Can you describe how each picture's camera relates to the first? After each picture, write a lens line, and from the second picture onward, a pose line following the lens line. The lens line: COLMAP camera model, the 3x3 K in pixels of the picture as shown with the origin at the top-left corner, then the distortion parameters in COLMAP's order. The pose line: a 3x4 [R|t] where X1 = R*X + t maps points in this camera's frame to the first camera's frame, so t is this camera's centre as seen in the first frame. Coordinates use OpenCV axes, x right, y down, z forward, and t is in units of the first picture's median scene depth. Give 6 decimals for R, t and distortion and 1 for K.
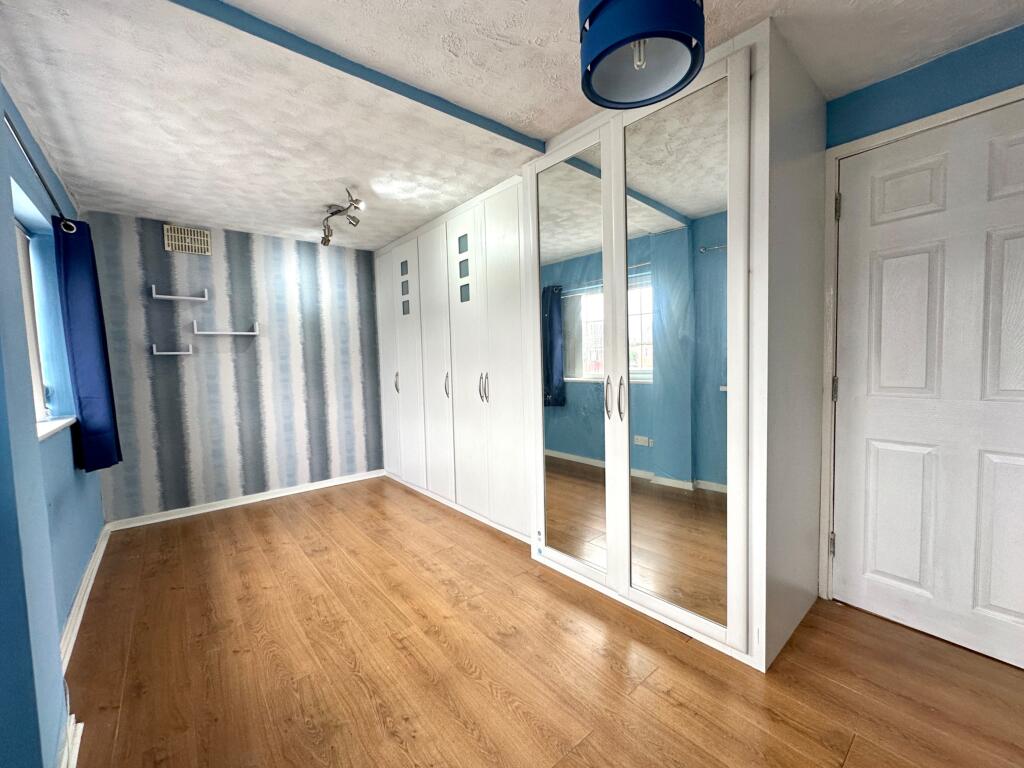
lens RADIAL K [[413.0, 0, 515.1], [0, 413.0, 383.5], [0, 0, 1]] dist [-0.000170, -0.000056]
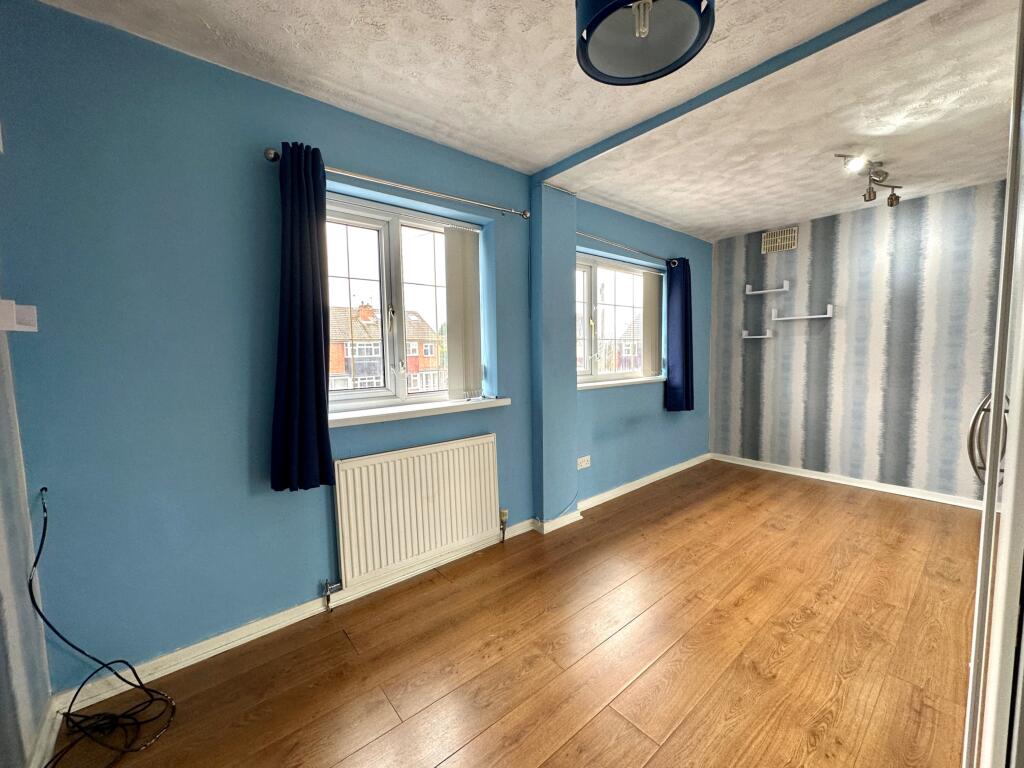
lens RADIAL K [[413.0, 0, 514.7], [0, 413.0, 384.4], [0, 0, 1]] dist [-0.000170, -0.000056]
pose [[0.006465, 0.109200, -0.993999, 0.422494], [-0.044688, 0.993058, 0.108806, -0.032760], [0.998980, 0.043716, 0.011300, 0.248797]]
